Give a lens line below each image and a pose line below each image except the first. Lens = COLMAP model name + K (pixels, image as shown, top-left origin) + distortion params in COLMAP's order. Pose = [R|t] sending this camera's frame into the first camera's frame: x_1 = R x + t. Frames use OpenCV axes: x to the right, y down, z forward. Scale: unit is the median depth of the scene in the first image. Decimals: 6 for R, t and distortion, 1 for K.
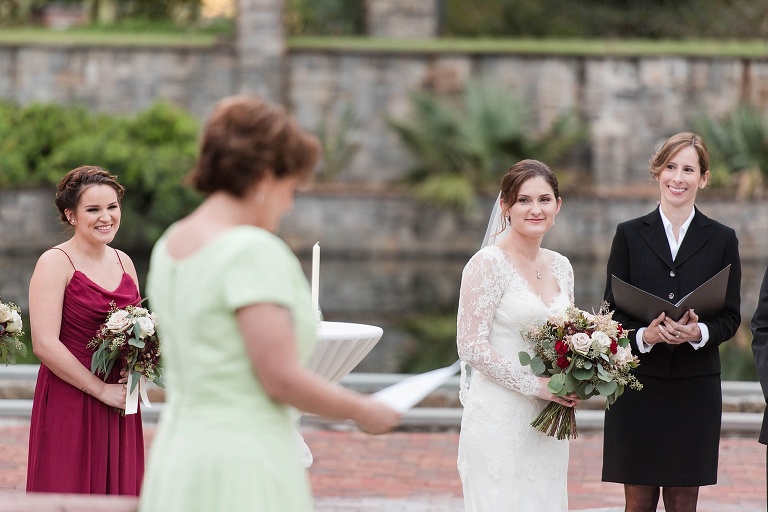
lens RADIAL K [[4422.4, 0, 385.3], [0, 4422.4, 254.8], [0, 0, 1]] dist [0.173187, 0.000000]
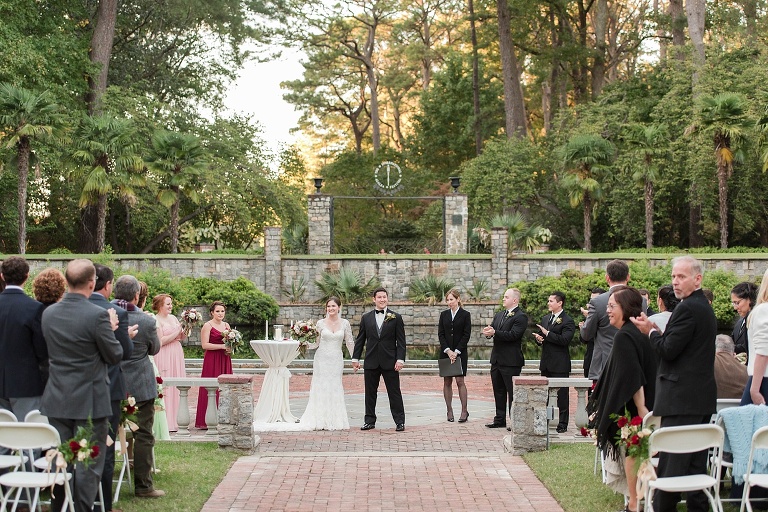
lens RADIAL K [[1650.5, 0, 383.0], [0, 1650.5, 259.5], [0, 0, 1]] dist [0.127916, 0.000000]
pose [[0.999336, -0.015577, 0.032948, 0.010508], [0.016908, 0.999036, -0.040507, 0.001708], [-0.032285, 0.041038, 0.998636, -0.149621]]
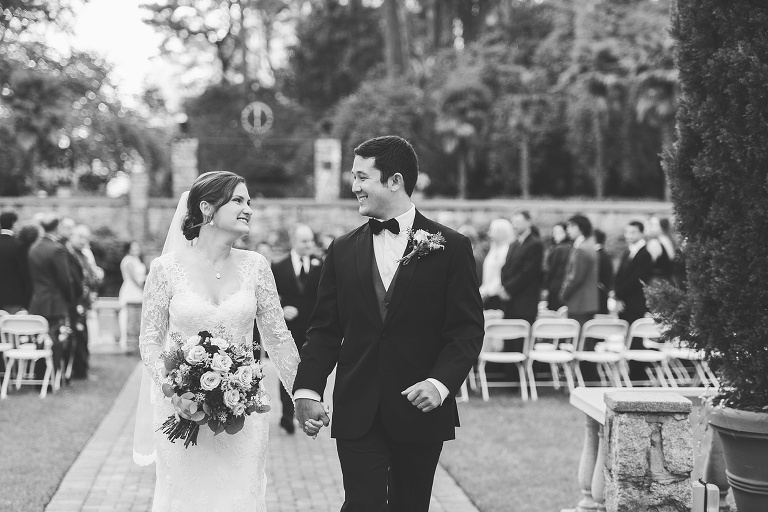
lens RADIAL K [[1946.0, 0, 386.9], [0, 1946.0, 256.9], [0, 0, 1]] dist [-0.063621, 0.000000]
pose [[0.994677, -0.006521, 0.102836, 0.003803], [0.007781, 0.999899, -0.011852, 0.006323], [-0.102749, 0.012590, 0.994628, -0.336250]]
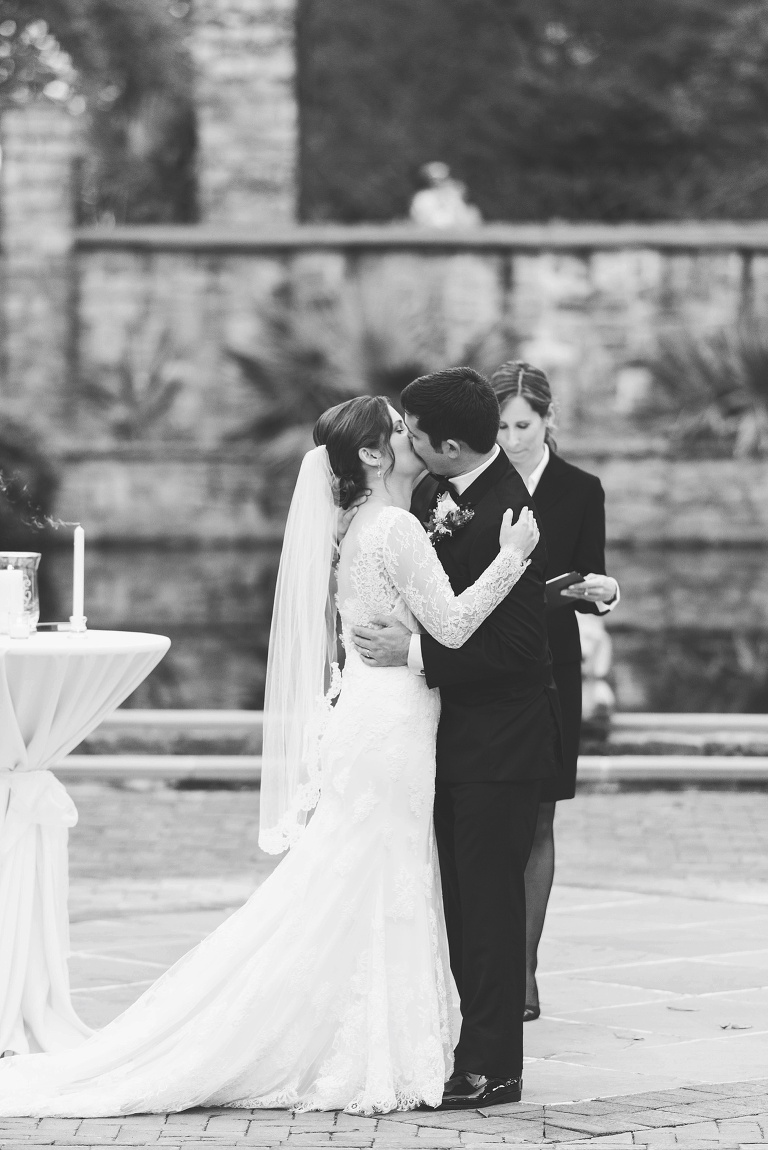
lens RADIAL K [[7159.1, 0, 383.2], [0, 7159.1, 575.9], [0, 0, 1]] dist [0.024666, 0.000000]
pose [[0.999824, -0.014015, 0.012509, 0.010911], [0.013969, 0.999895, 0.003728, 0.001291], [-0.012560, -0.003552, 0.999915, -0.105130]]
